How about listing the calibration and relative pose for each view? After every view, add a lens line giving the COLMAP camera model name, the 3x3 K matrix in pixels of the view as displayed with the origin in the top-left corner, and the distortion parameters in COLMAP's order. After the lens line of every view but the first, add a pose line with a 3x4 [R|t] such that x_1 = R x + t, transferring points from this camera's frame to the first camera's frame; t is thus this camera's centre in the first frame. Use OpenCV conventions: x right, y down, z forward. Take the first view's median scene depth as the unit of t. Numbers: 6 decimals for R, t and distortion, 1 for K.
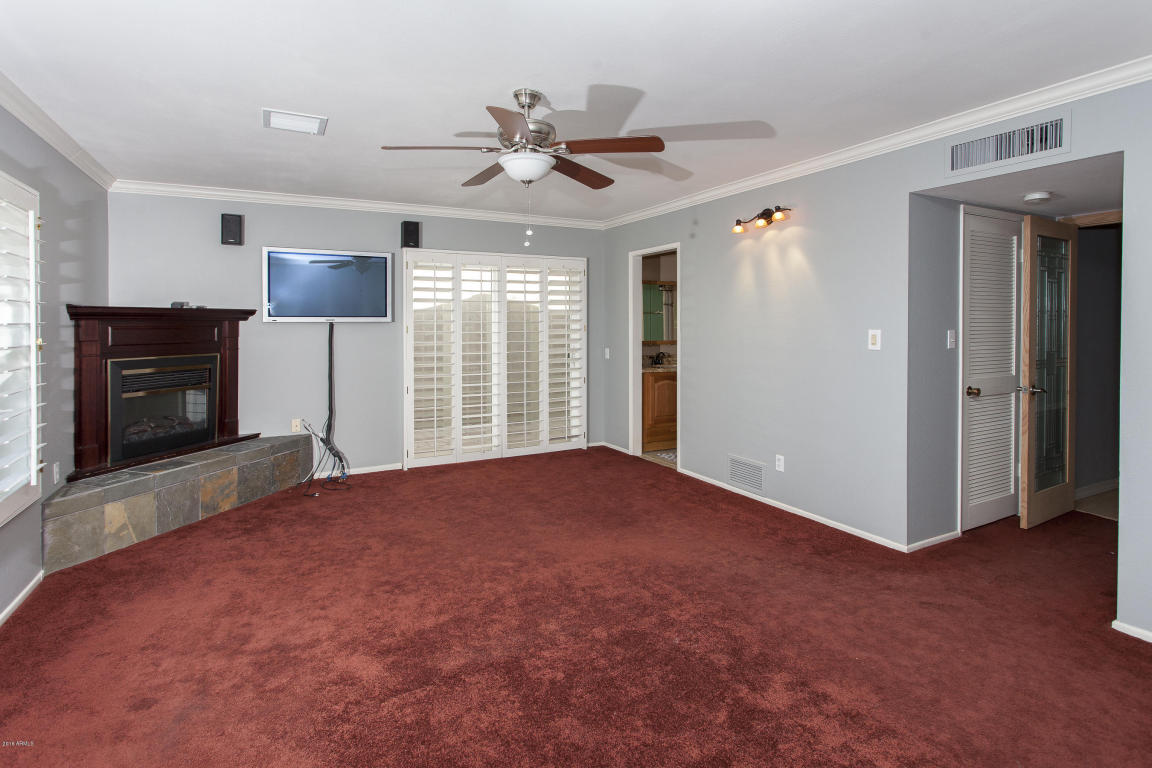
lens RADIAL K [[571.6, 0, 576.2], [0, 571.6, 329.7], [0, 0, 1]] dist [-0.000297, 0.001421]
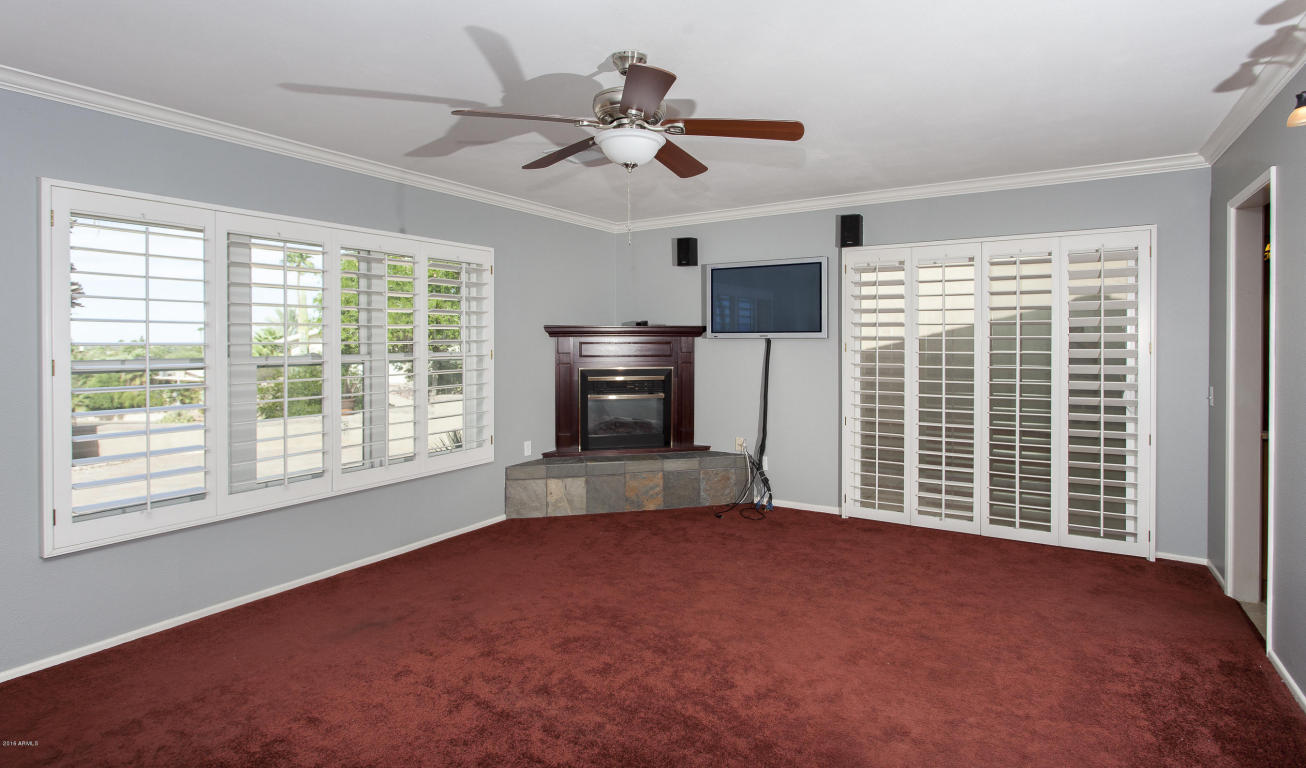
lens RADIAL K [[659.2, 0, 659.0], [0, 659.2, 341.9], [0, 0, 1]] dist [-0.001803, -0.000248]
pose [[0.518018, 0.007527, -0.855337, 0.397957], [-0.009435, 0.999951, 0.003086, -0.009054], [0.855318, 0.006472, 0.518064, 0.293870]]
